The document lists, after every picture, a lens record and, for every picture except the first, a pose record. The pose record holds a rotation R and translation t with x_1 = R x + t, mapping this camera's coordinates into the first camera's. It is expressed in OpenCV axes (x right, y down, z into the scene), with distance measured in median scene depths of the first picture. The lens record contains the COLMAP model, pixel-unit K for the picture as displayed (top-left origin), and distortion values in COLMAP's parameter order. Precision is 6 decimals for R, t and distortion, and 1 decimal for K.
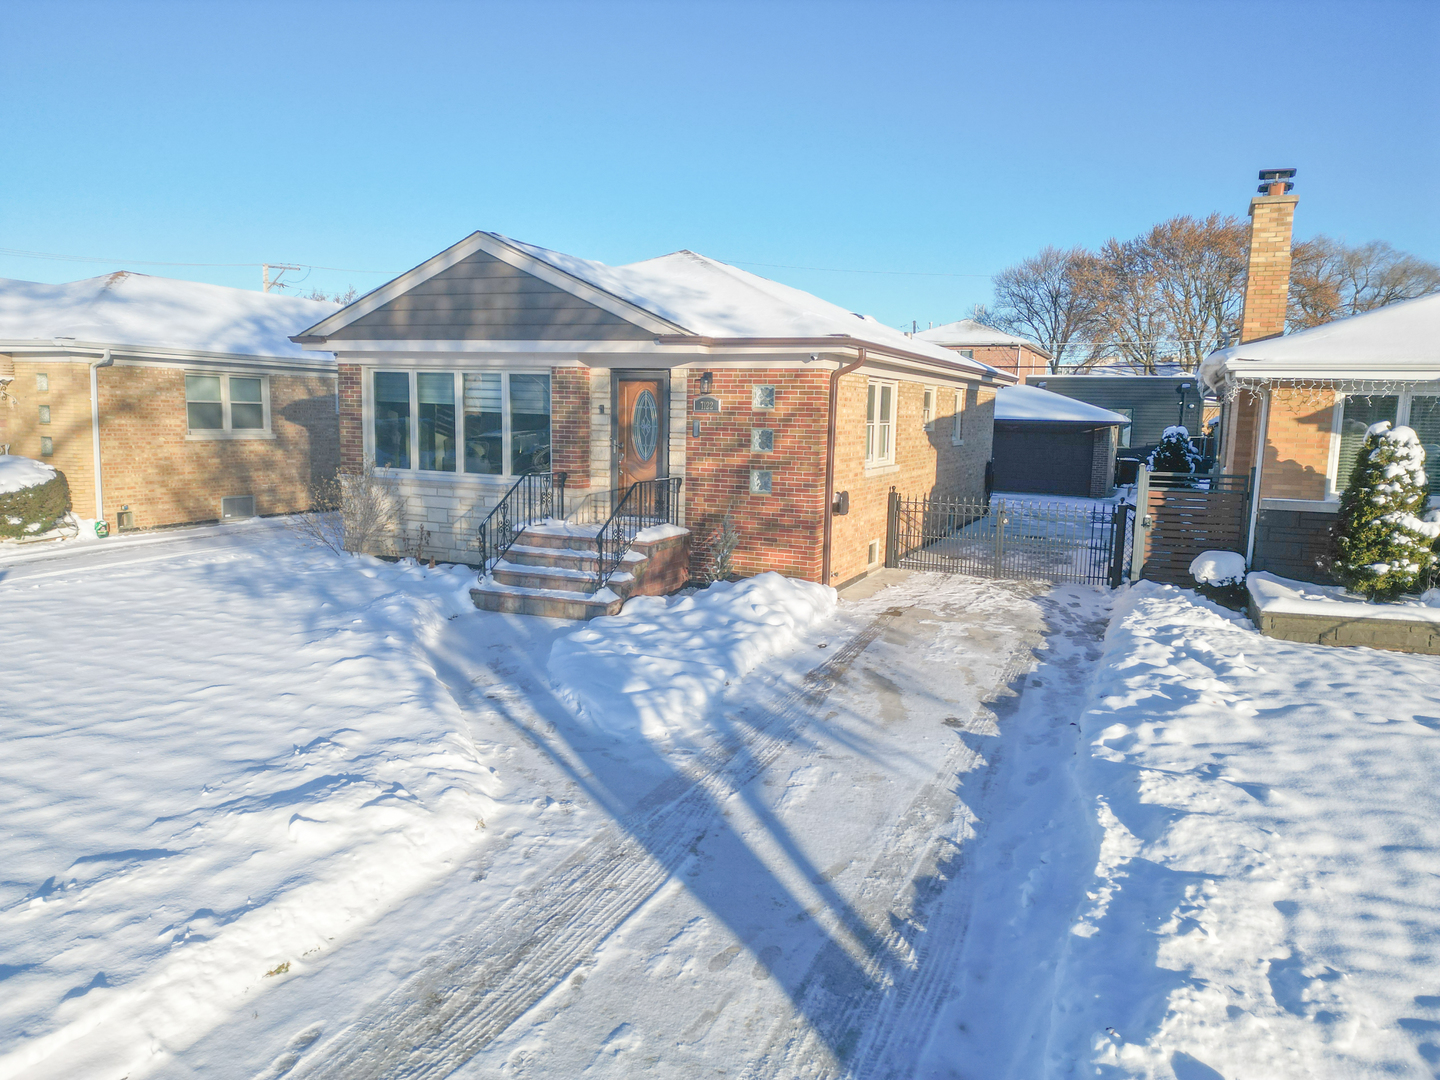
lens RADIAL K [[1020.5, 0, 725.9], [0, 1020.5, 566.2], [0, 0, 1]] dist [0.053628, -0.044932]
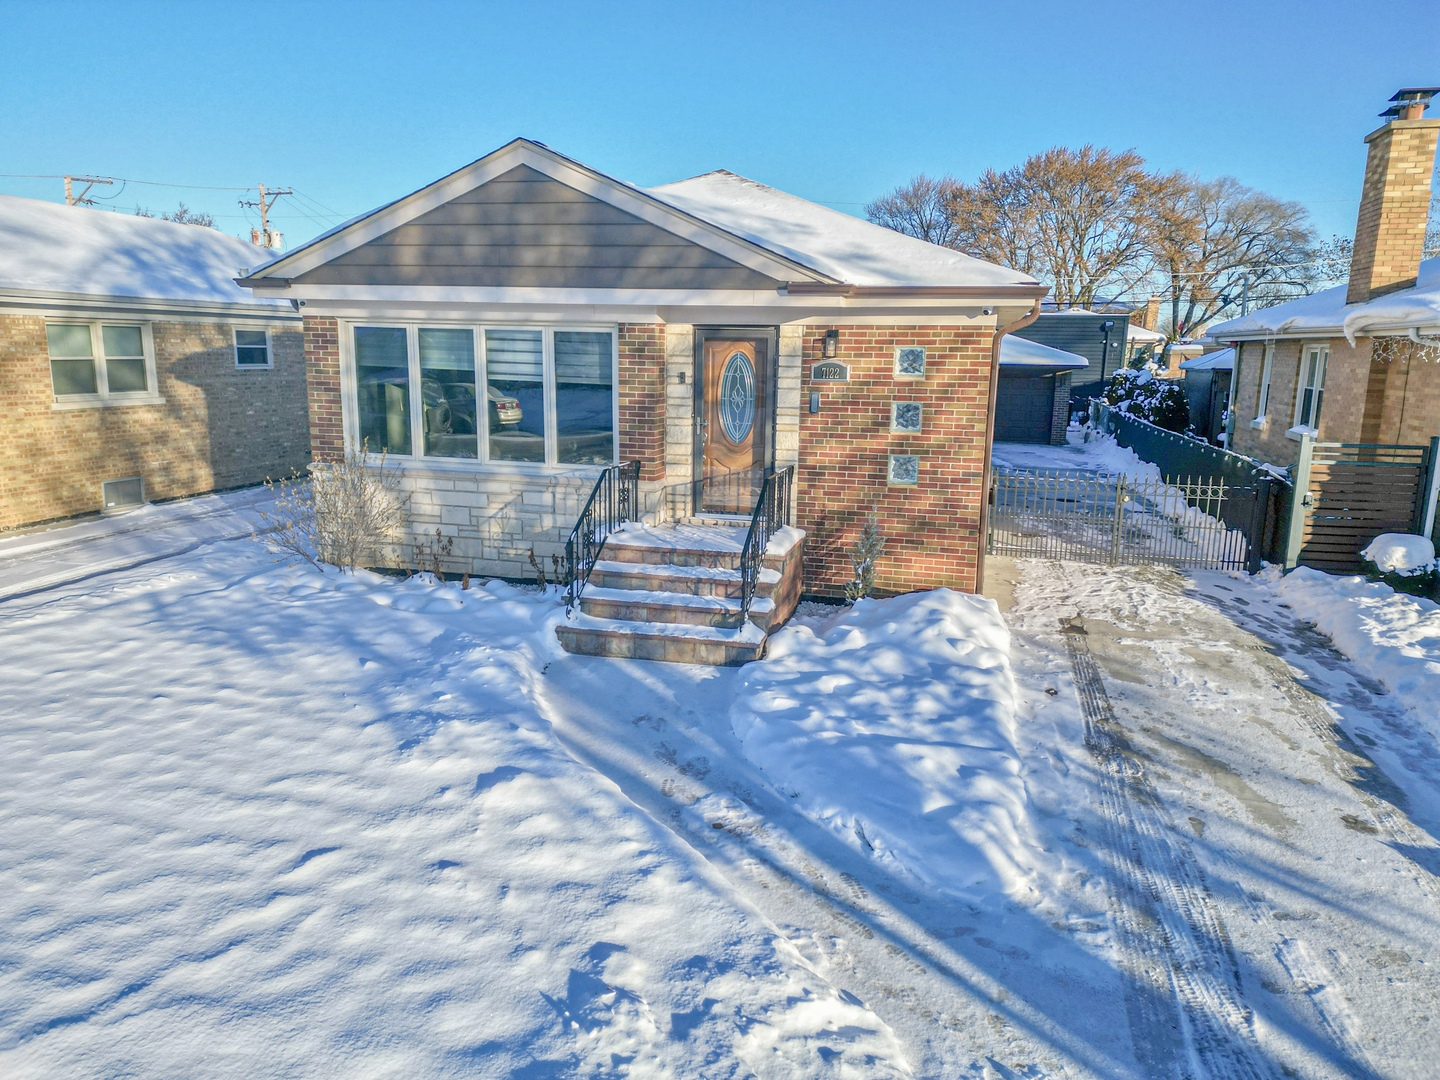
lens RADIAL K [[1020.5, 0, 725.9], [0, 1020.5, 566.2], [0, 0, 1]] dist [0.053628, -0.044932]
pose [[0.987555, -0.039027, 0.152353, -0.222364], [0.029152, 0.997359, 0.066522, -0.063626], [-0.154546, -0.061252, 0.986085, 0.227545]]
